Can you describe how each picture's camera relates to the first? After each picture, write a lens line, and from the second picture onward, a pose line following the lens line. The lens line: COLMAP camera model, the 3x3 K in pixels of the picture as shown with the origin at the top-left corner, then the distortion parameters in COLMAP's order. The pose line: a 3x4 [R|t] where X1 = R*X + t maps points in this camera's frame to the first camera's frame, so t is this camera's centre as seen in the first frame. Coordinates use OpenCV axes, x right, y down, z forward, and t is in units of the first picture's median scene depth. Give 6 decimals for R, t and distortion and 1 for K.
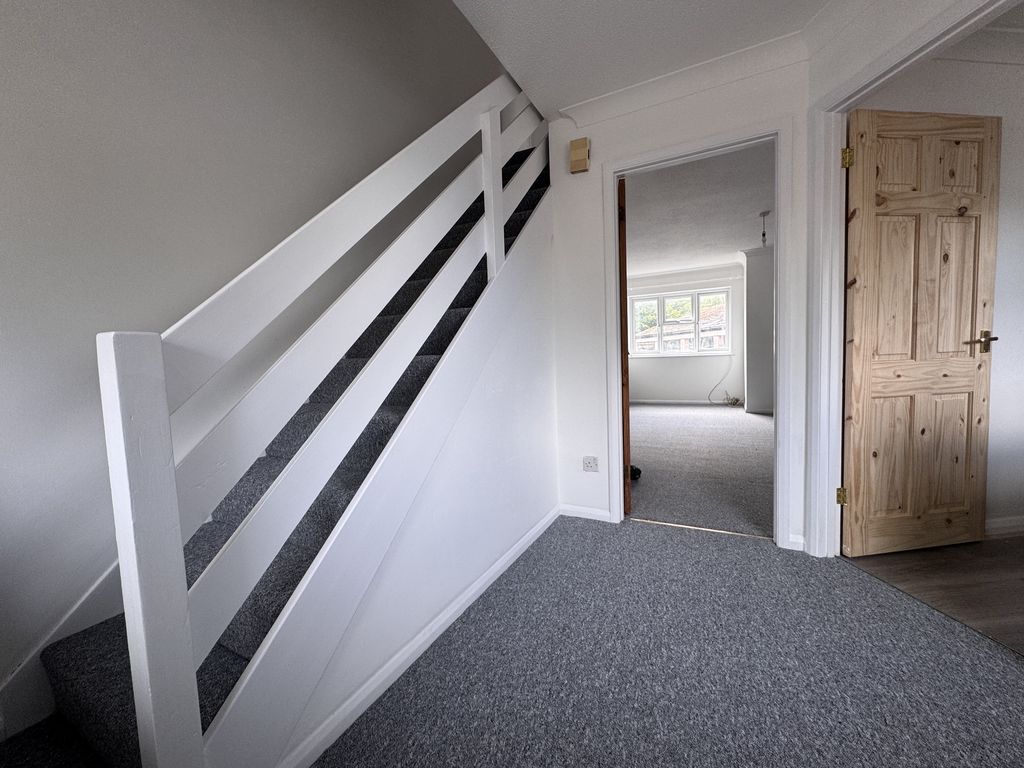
lens RADIAL K [[408.6, 0, 512.8], [0, 408.6, 383.9], [0, 0, 1]] dist [-0.011571, -0.000053]
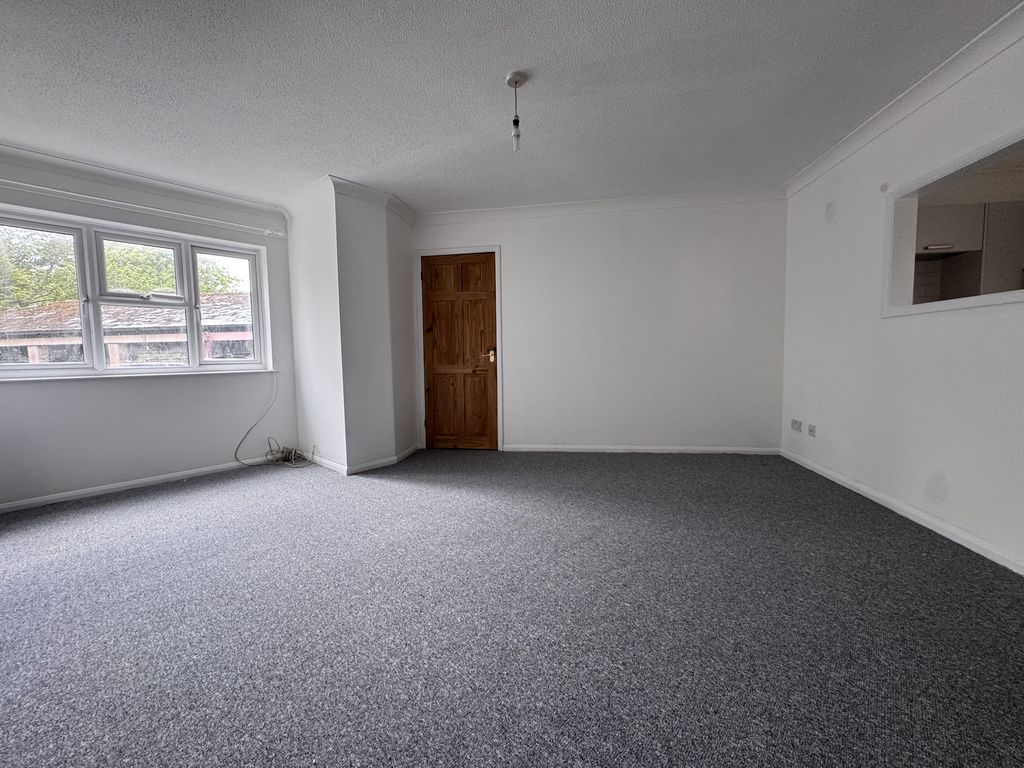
lens RADIAL K [[408.6, 0, 512.8], [0, 408.6, 383.9], [0, 0, 1]] dist [-0.011571, -0.000053]
pose [[0.246985, -0.030046, 0.968553, 0.078102], [0.076358, 0.997015, 0.011457, -0.034742], [-0.966006, 0.071127, 0.248542, 0.530720]]
